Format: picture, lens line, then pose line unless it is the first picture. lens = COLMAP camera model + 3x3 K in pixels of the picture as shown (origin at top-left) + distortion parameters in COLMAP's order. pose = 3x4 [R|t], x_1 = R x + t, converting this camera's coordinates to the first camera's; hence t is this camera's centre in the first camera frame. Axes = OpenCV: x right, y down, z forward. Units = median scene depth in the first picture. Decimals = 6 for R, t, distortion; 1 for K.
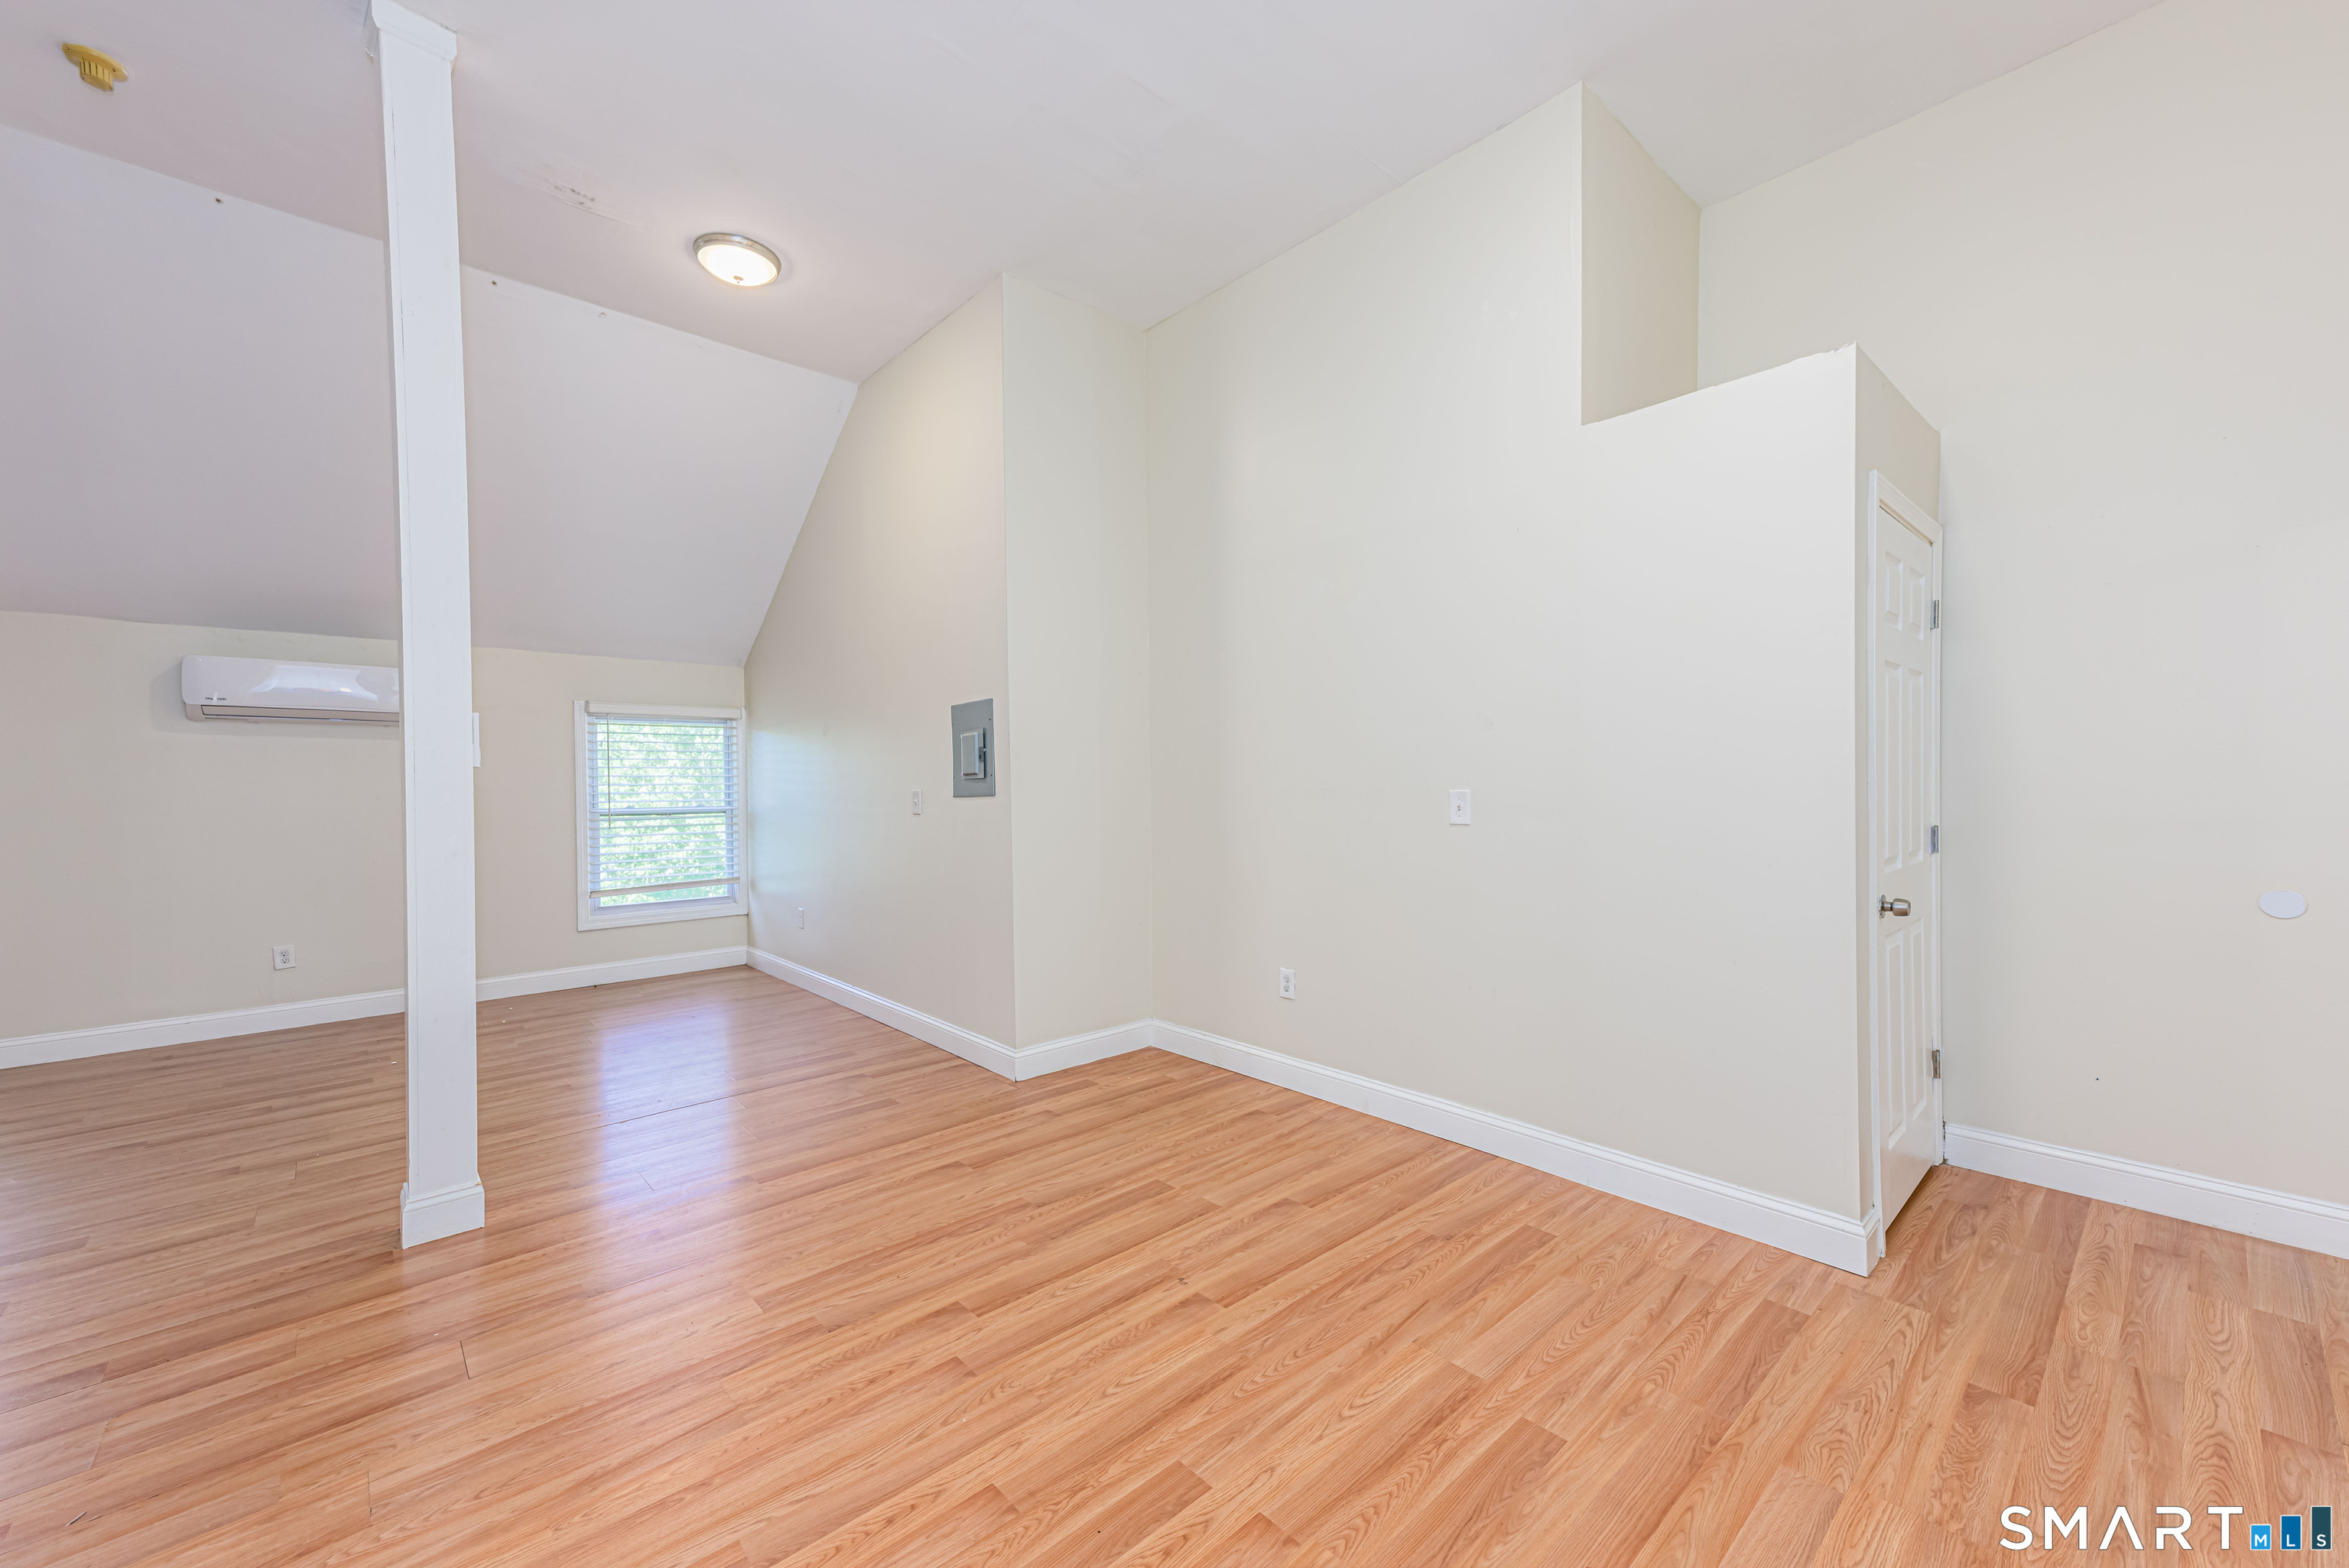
lens RADIAL K [[914.8, 0, 1160.2], [0, 914.8, 793.1], [0, 0, 1]] dist [0.023898, 0.000664]
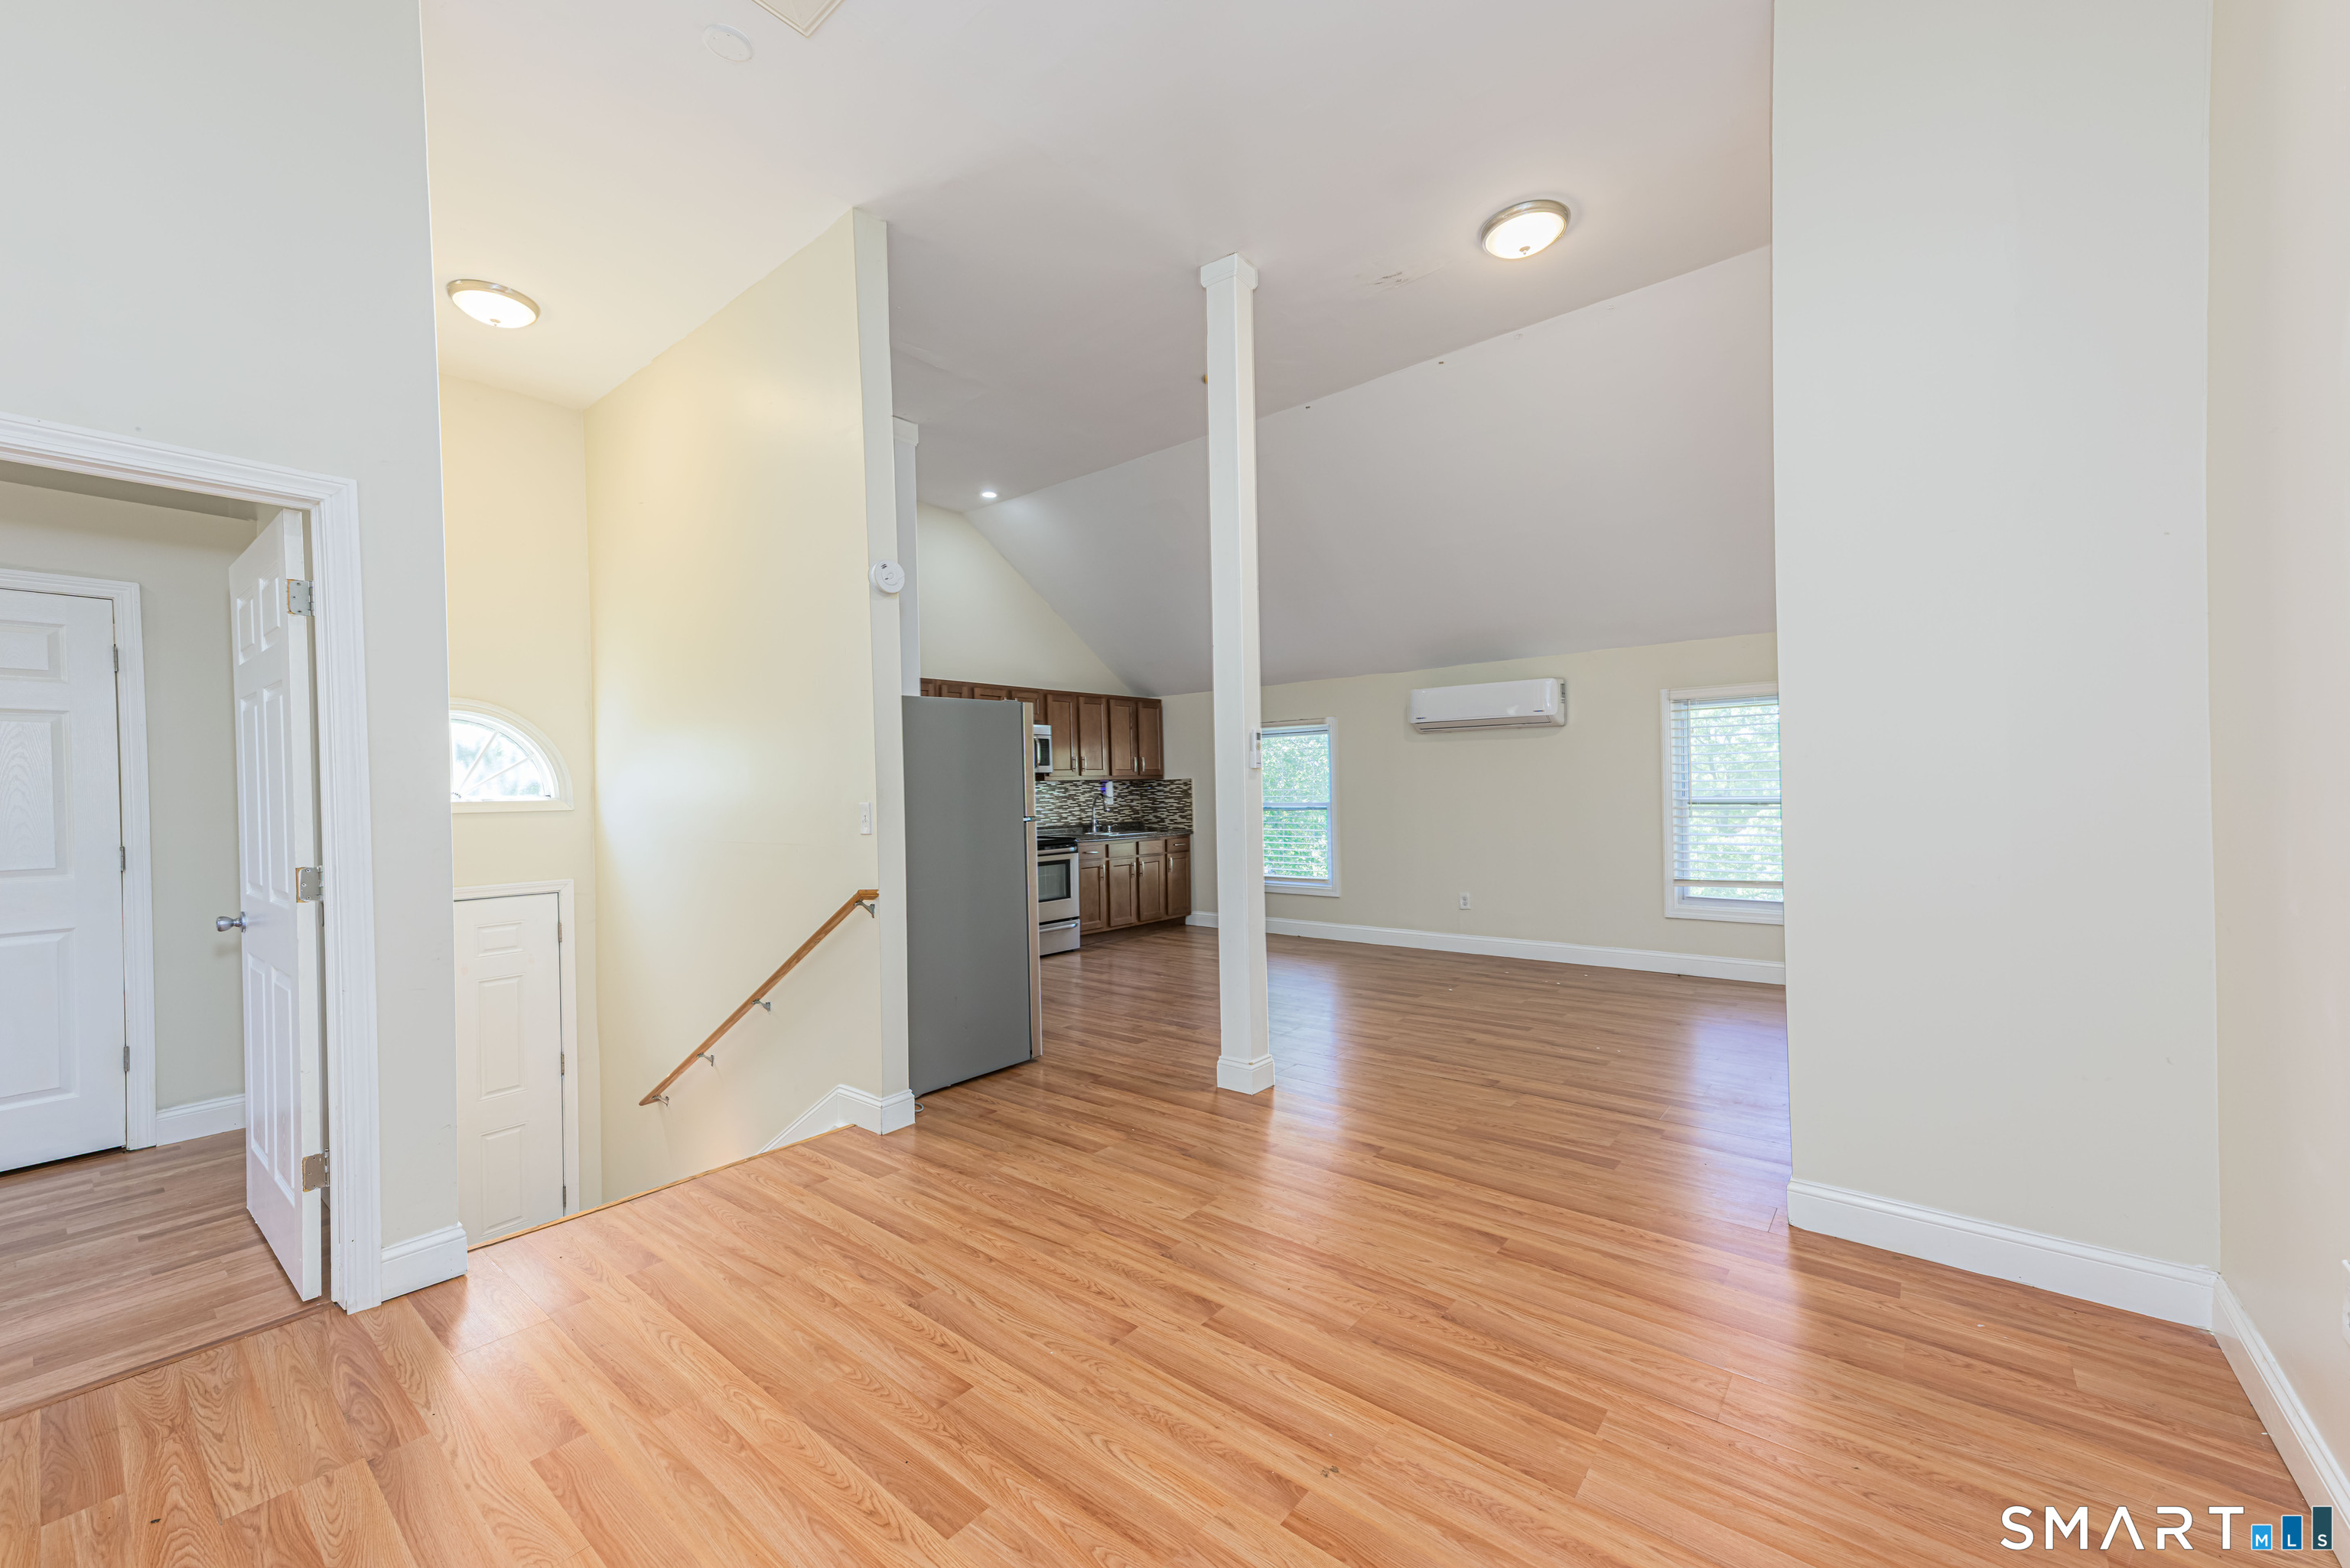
lens RADIAL K [[915.2, 0, 1160.7], [0, 915.2, 793.1], [0, 0, 1]] dist [0.023898, 0.000664]
pose [[0.149124, 0.012126, -0.988744, 0.530280], [0.008310, 0.999874, 0.013516, -0.008892], [0.988784, -0.010232, 0.149004, 0.567348]]
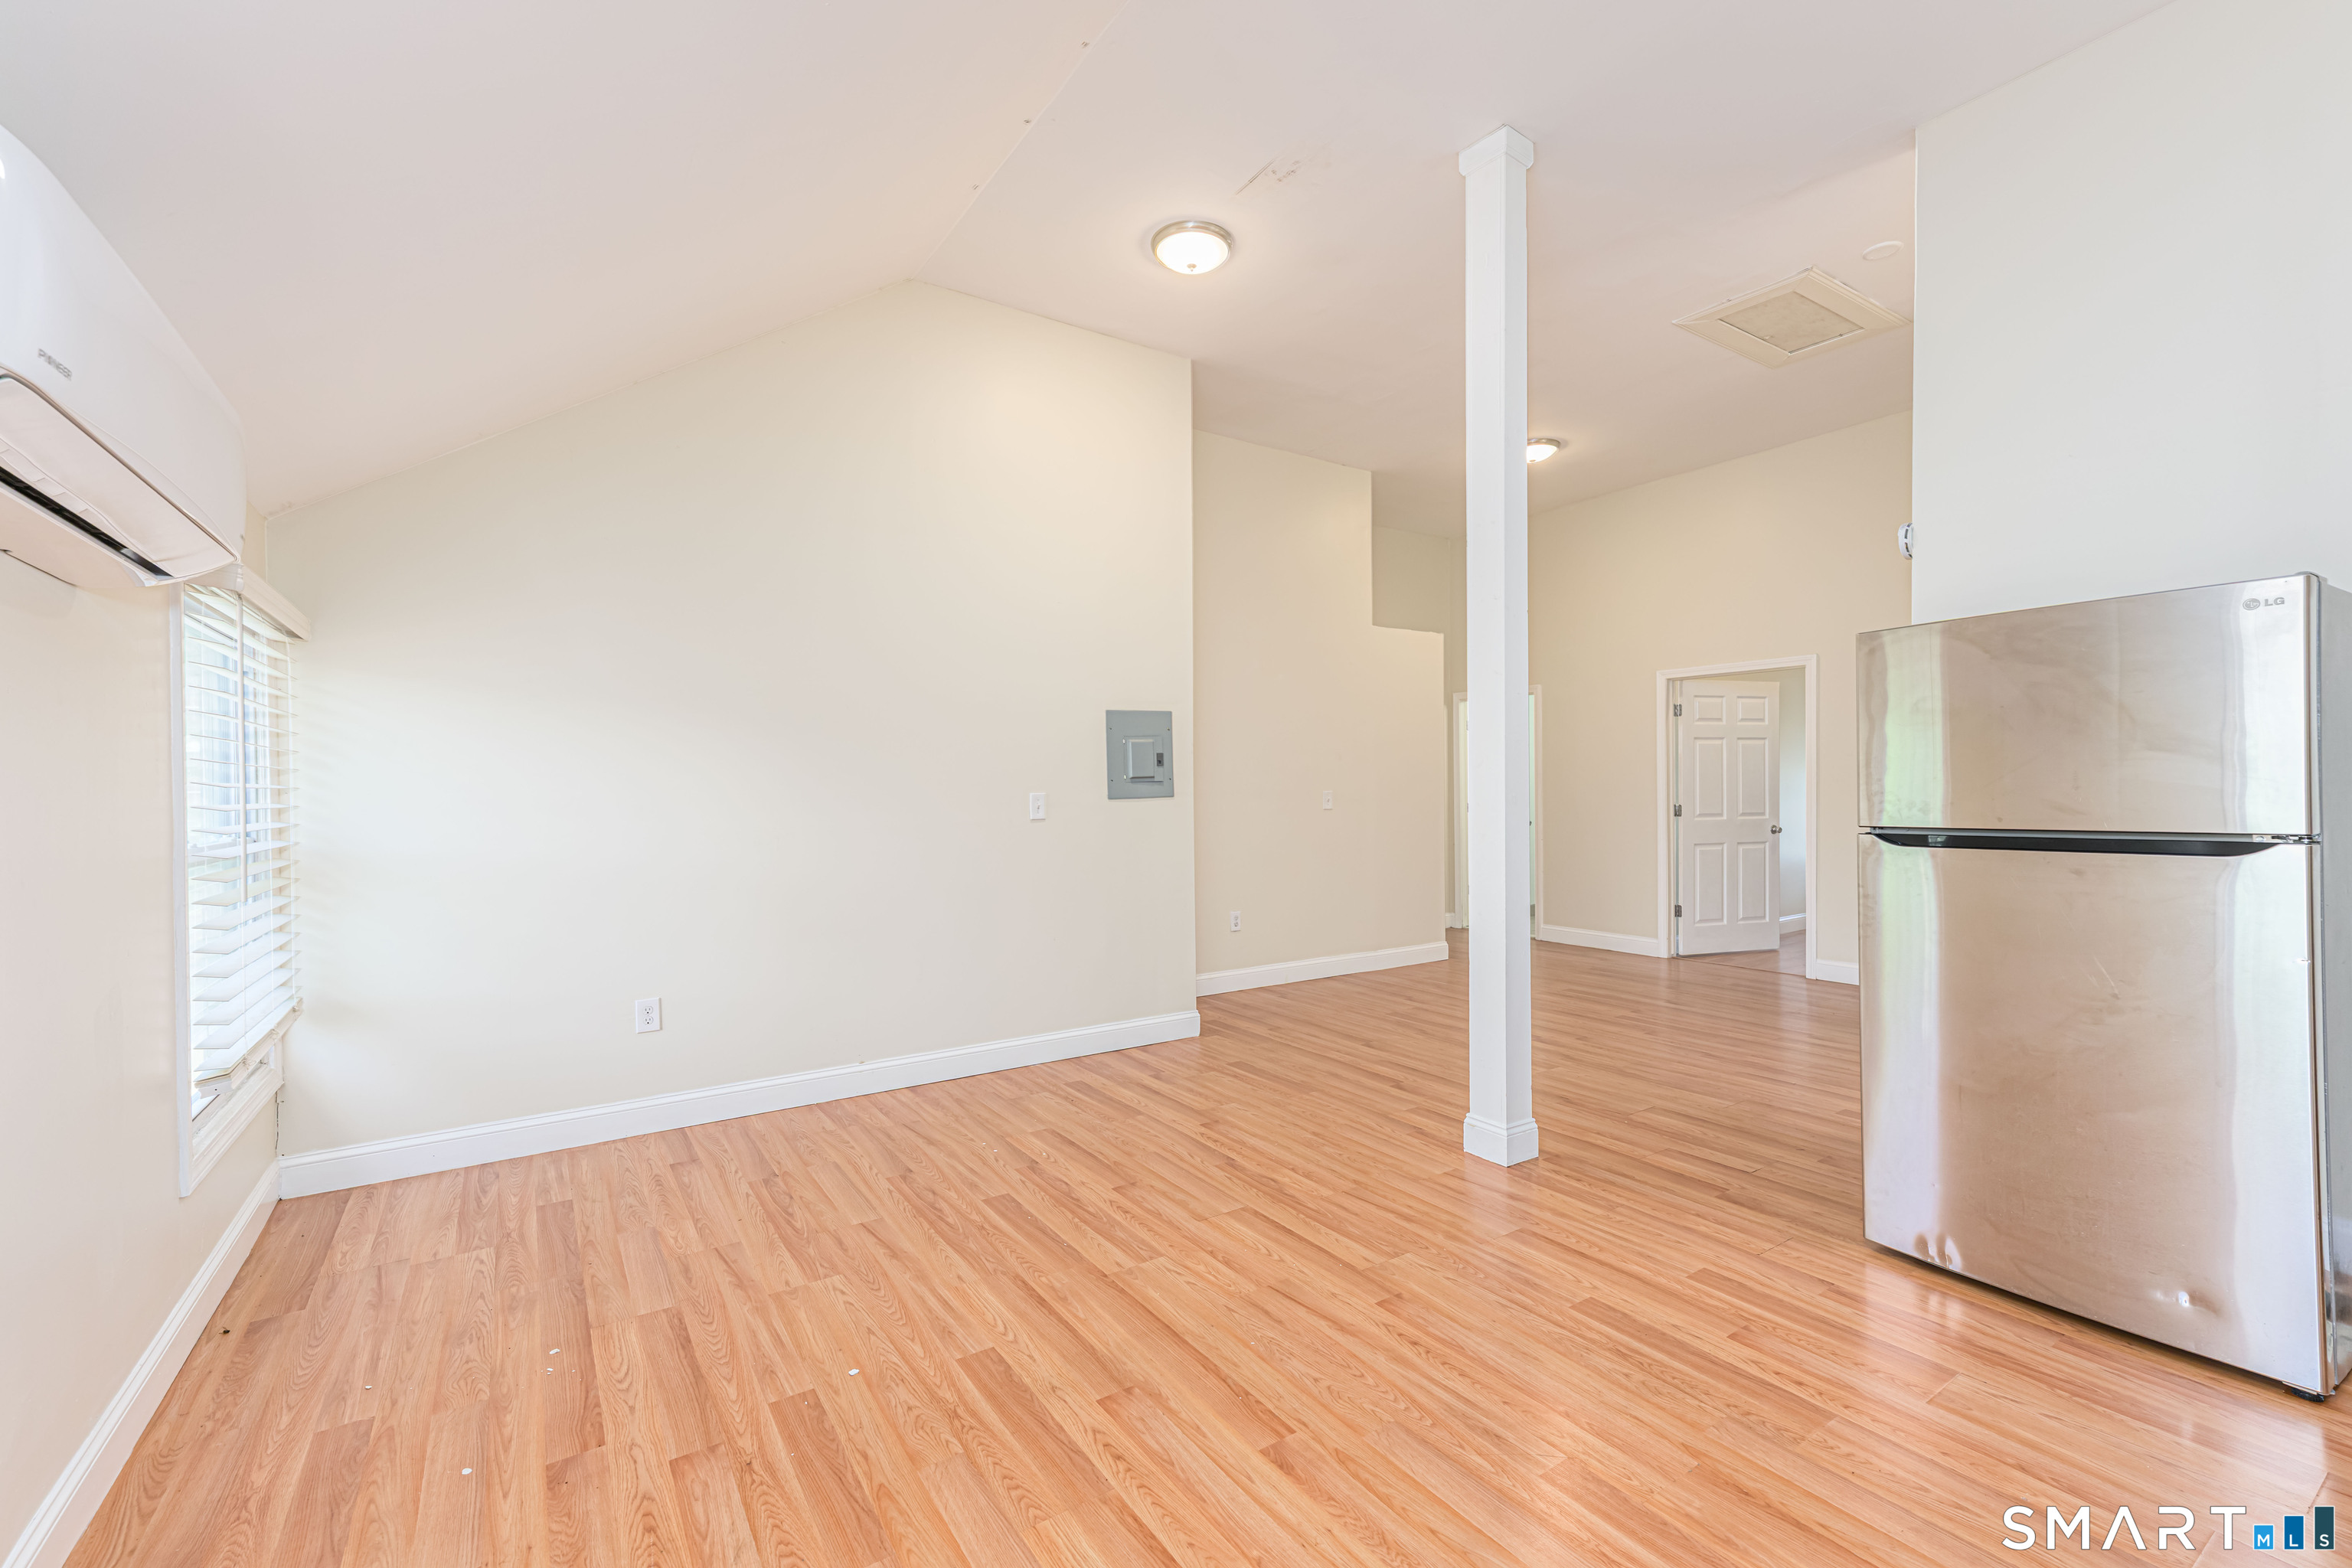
lens RADIAL K [[995.6, 0, 1165.2], [0, 995.6, 793.1], [0, 0, 1]] dist [0.012871, 0.000090]
pose [[0.137990, 0.003222, 0.990428, -1.788213], [0.017873, 0.999824, -0.005743, 0.006951], [-0.990272, 0.018494, 0.137908, 1.062608]]
